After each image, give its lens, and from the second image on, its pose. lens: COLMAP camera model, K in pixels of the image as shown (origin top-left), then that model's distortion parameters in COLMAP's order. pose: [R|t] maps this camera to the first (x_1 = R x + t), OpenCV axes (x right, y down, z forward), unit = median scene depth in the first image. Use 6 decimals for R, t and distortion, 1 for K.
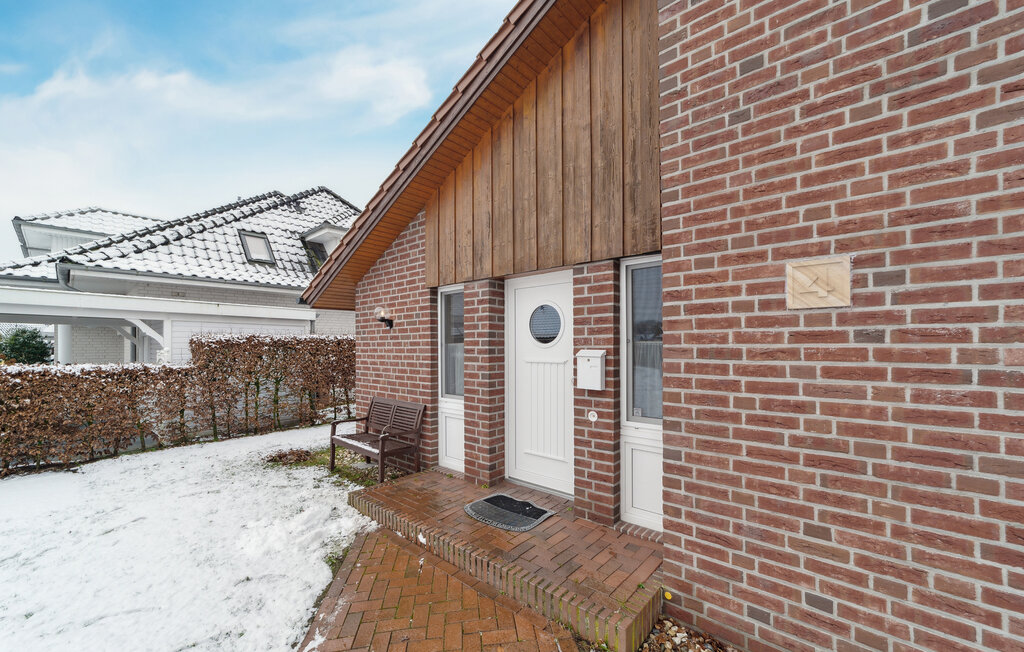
lens RADIAL K [[399.3, 0, 509.8], [0, 399.3, 342.8], [0, 0, 1]] dist [-0.000533, 0.000206]
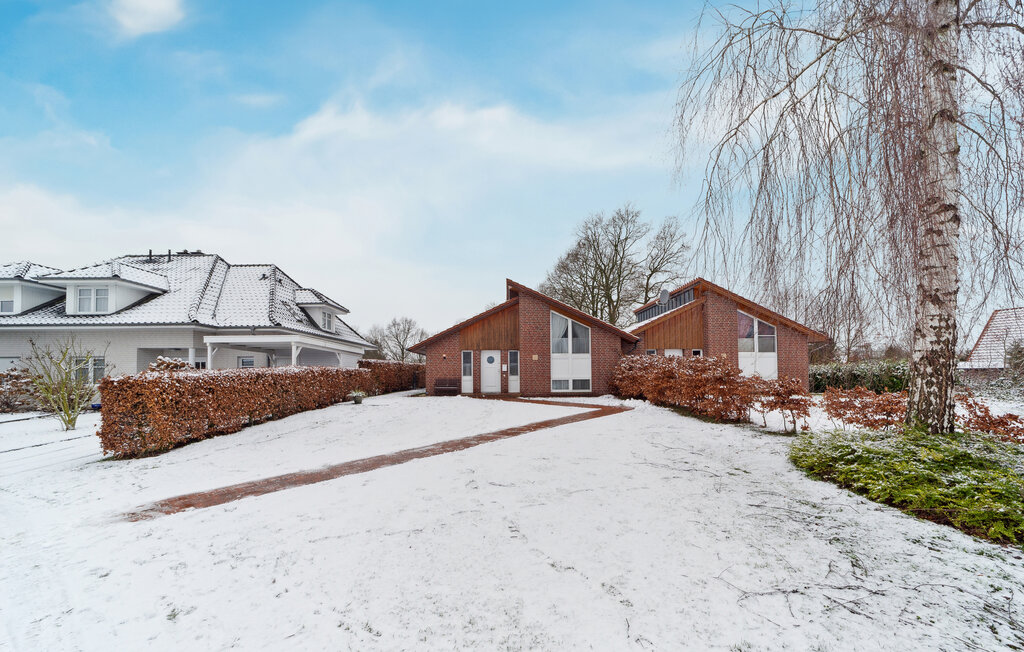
lens RADIAL K [[404.6, 0, 512.0], [0, 404.6, 326.0], [0, 0, 1]] dist [-0.001437, 0.007723]
pose [[0.744046, 0.084542, 0.662758, -3.423330], [-0.002288, 0.992279, -0.124008, 0.176736], [-0.668124, 0.090751, 0.738494, -3.276635]]
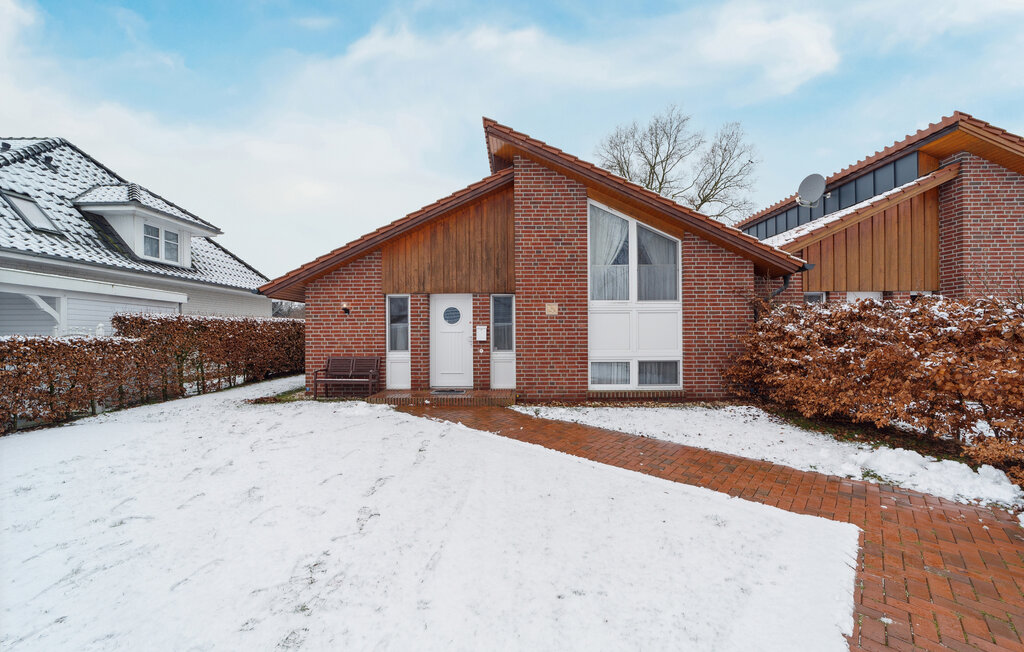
lens RADIAL K [[404.6, 0, 512.0], [0, 404.6, 326.0], [0, 0, 1]] dist [-0.001437, 0.007723]
pose [[0.756857, 0.017468, 0.653347, -1.263008], [-0.003380, 0.999734, -0.022814, 0.070637], [-0.653572, 0.015058, 0.756715, -1.060721]]
